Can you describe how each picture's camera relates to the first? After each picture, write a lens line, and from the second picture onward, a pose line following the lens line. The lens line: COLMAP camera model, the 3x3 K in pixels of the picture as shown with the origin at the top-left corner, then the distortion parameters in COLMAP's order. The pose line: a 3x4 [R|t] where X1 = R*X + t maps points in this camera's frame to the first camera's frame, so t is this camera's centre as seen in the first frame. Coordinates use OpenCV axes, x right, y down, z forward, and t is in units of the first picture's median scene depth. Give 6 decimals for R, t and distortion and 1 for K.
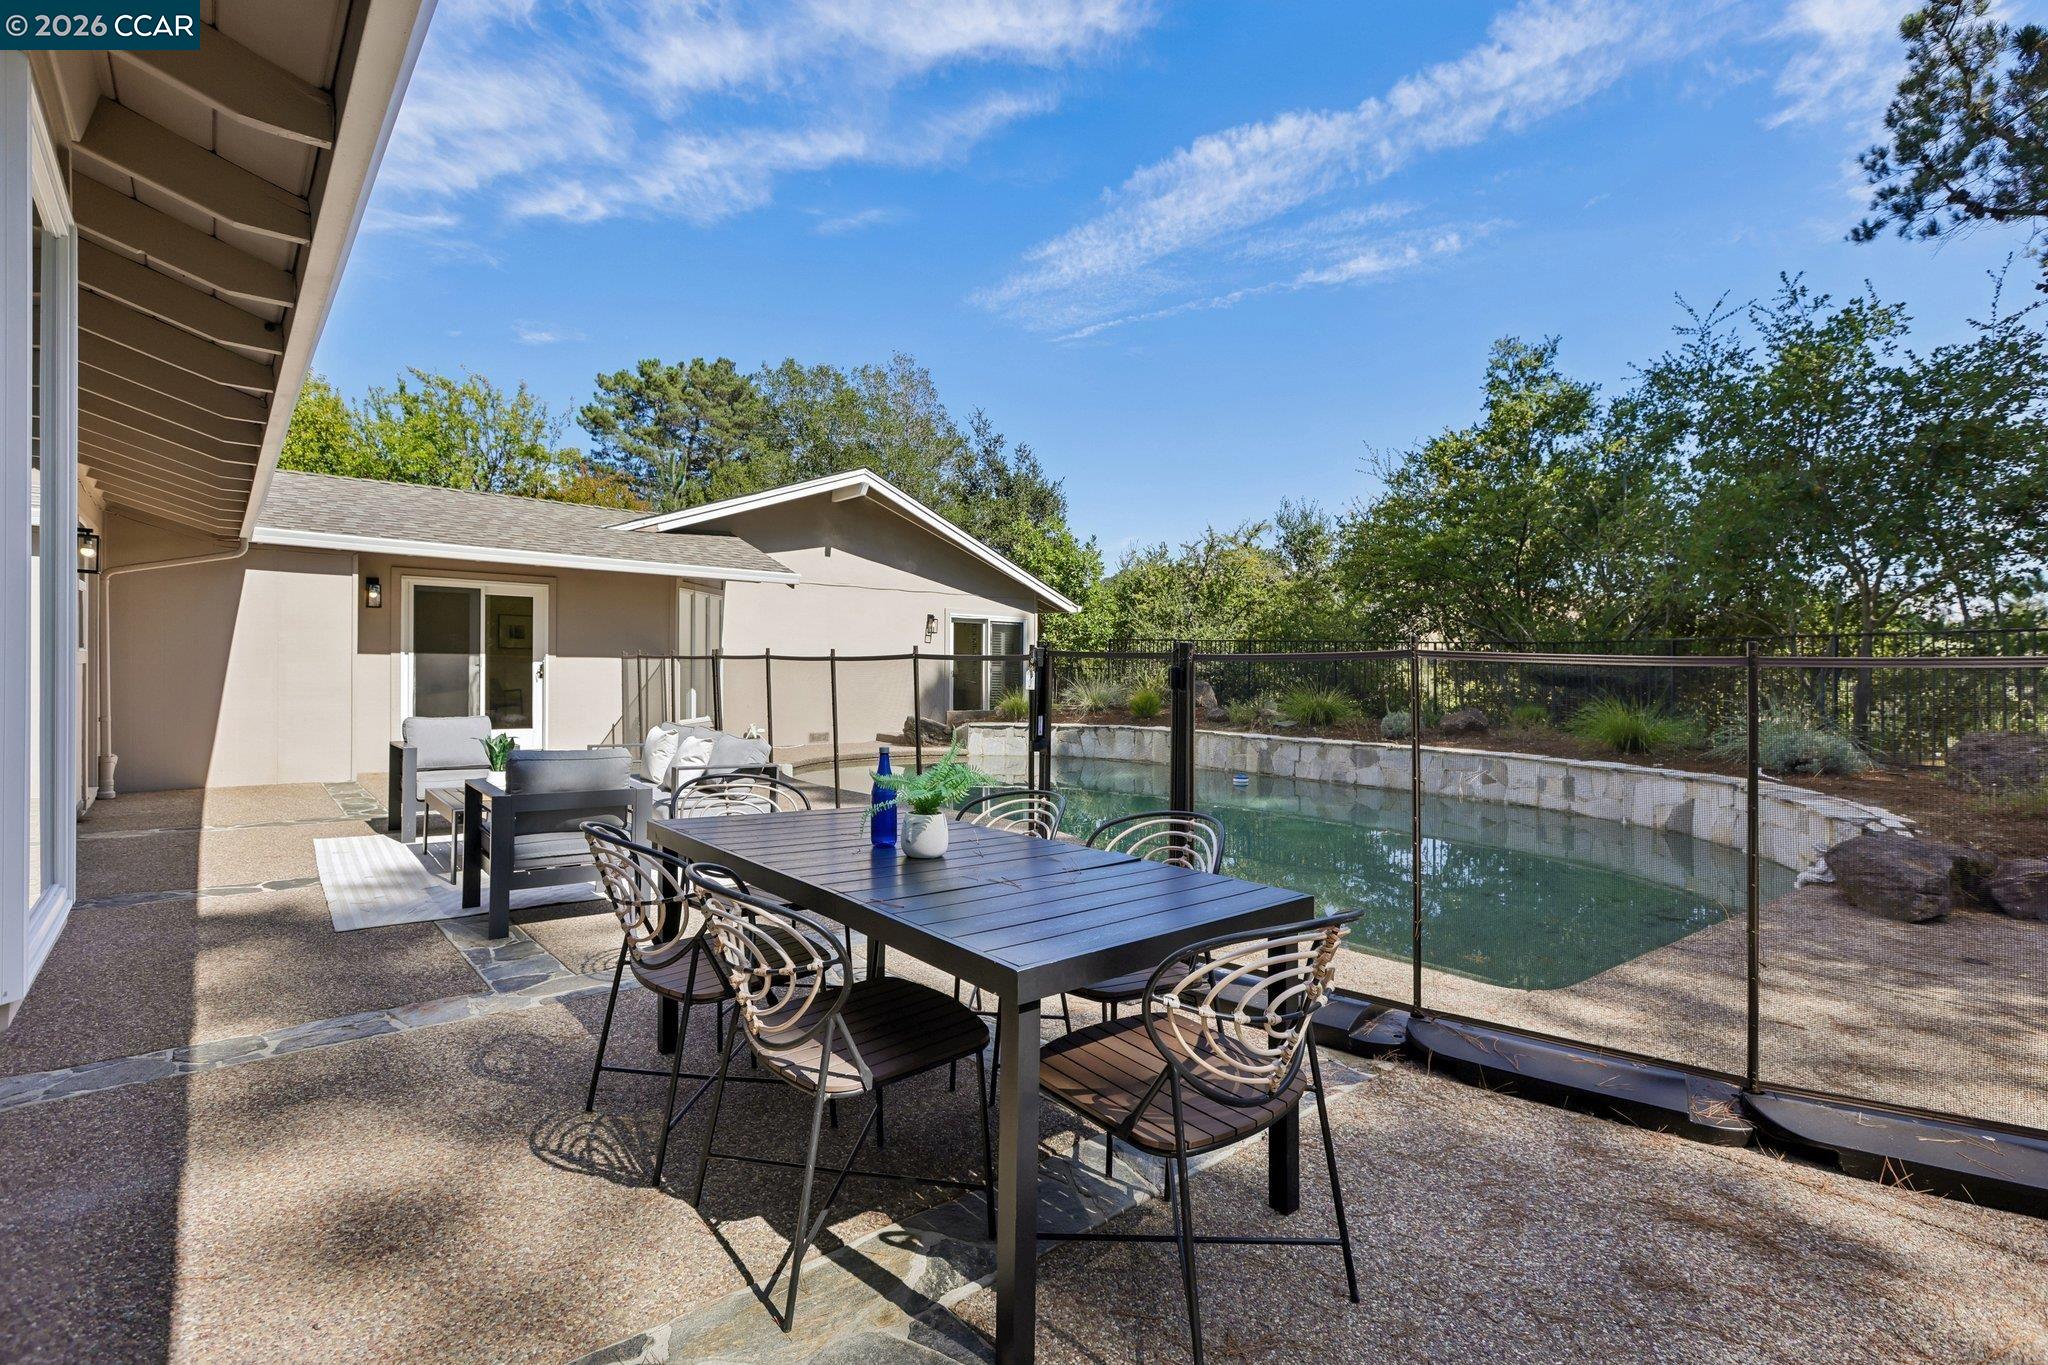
lens RADIAL K [[930.6, 0, 1042.9], [0, 930.6, 670.0], [0, 0, 1]] dist [-0.021659, 0.000375]
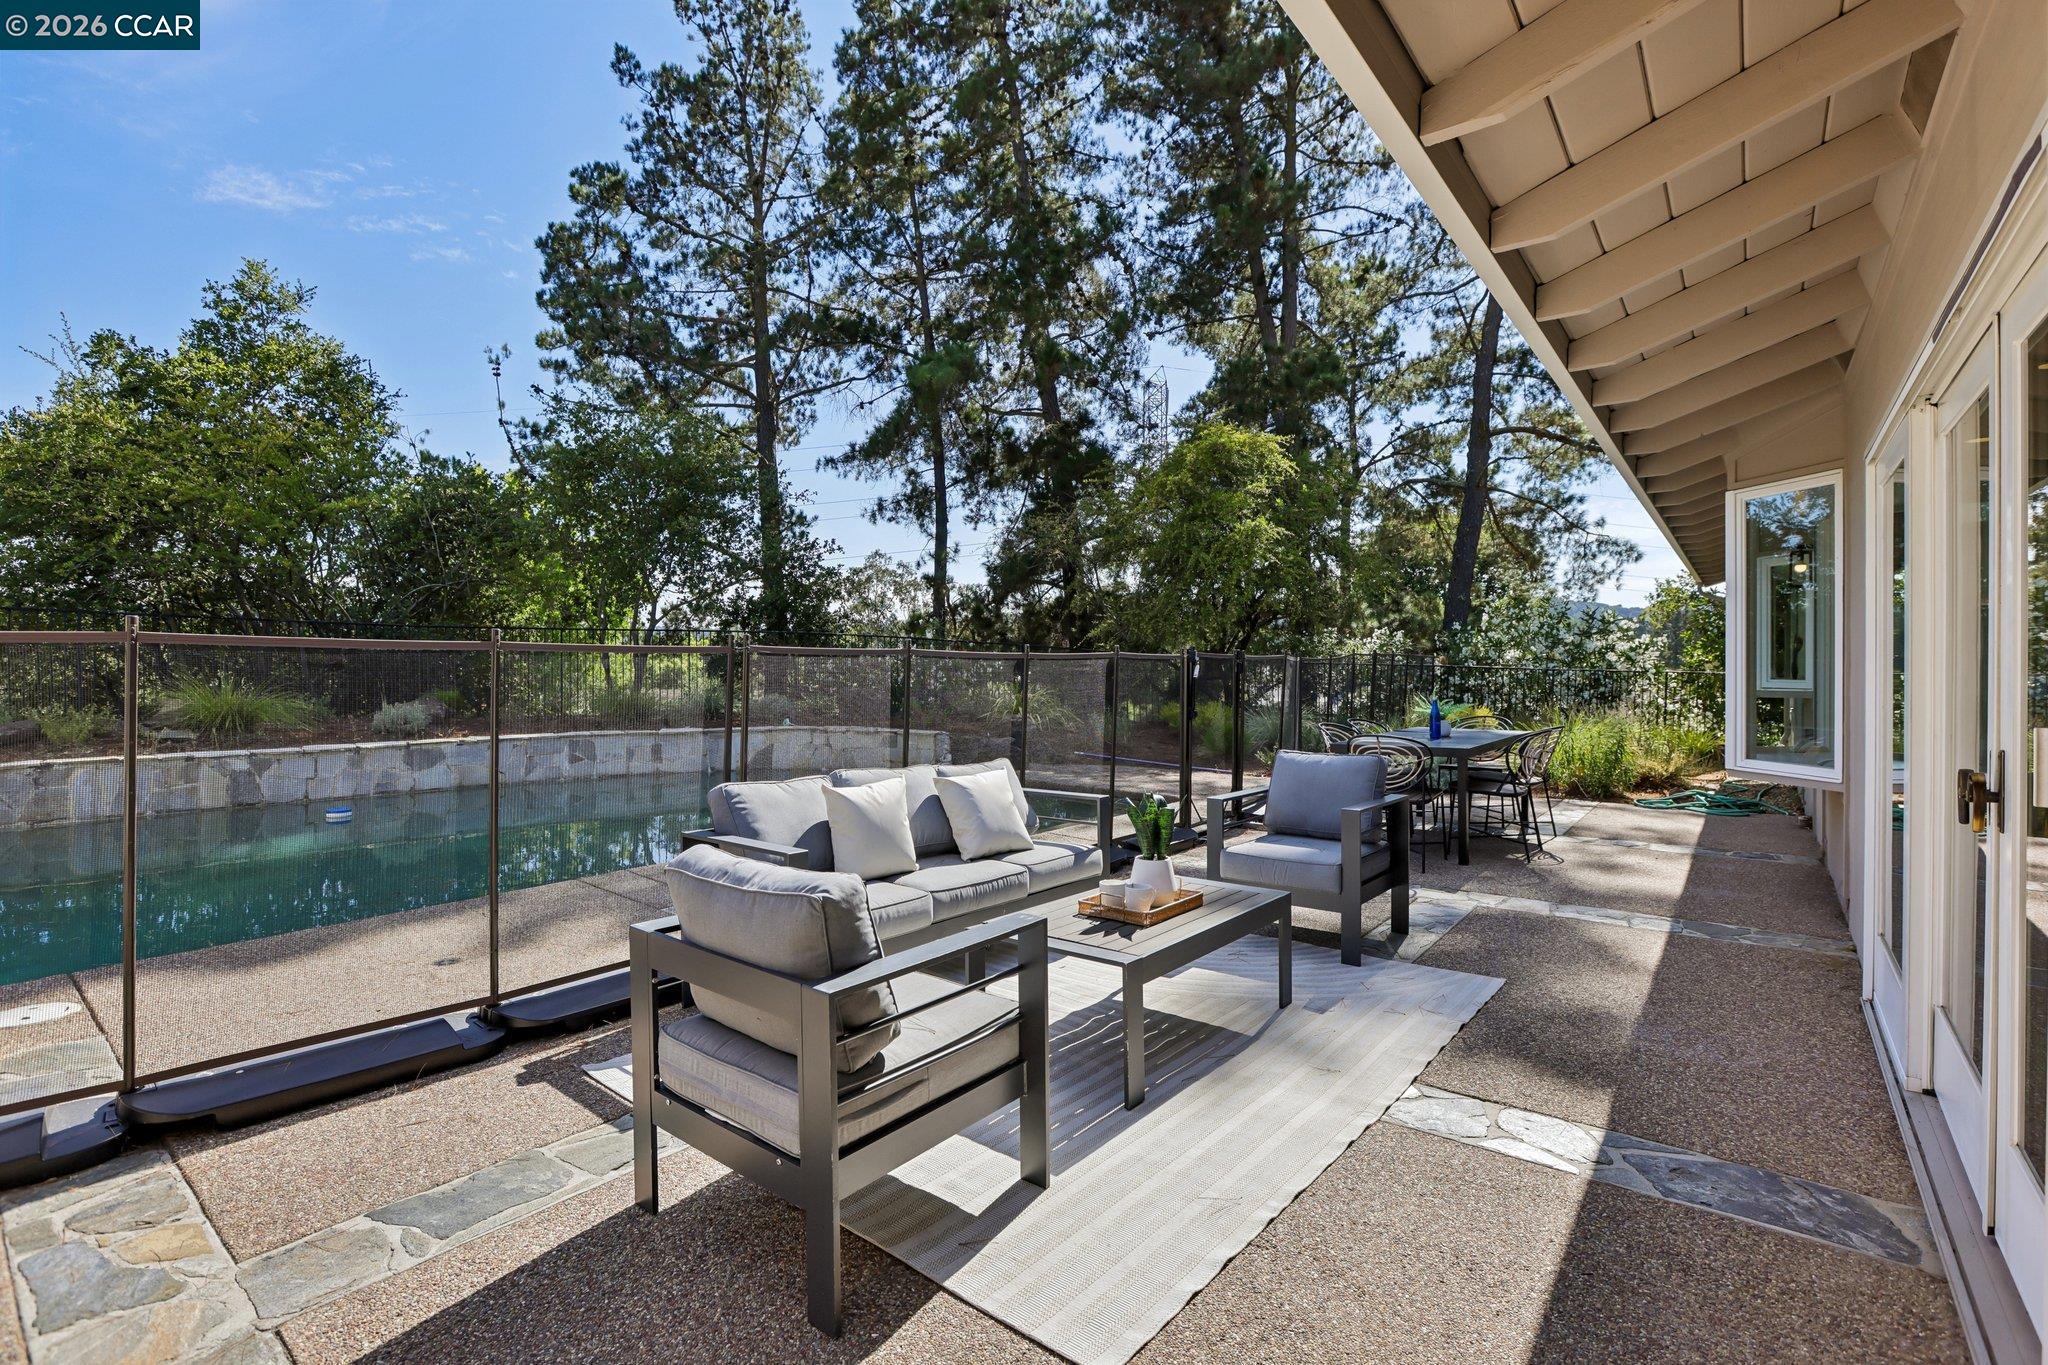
lens RADIAL K [[930.6, 0, 1043.4], [0, 930.6, 669.3], [0, 0, 1]] dist [-0.021659, 0.000375]
pose [[-0.175352, -0.010274, 0.984452, -0.706292], [0.003955, 0.999930, 0.011140, 0.006099], [-0.984498, 0.005847, -0.175299, 0.700829]]
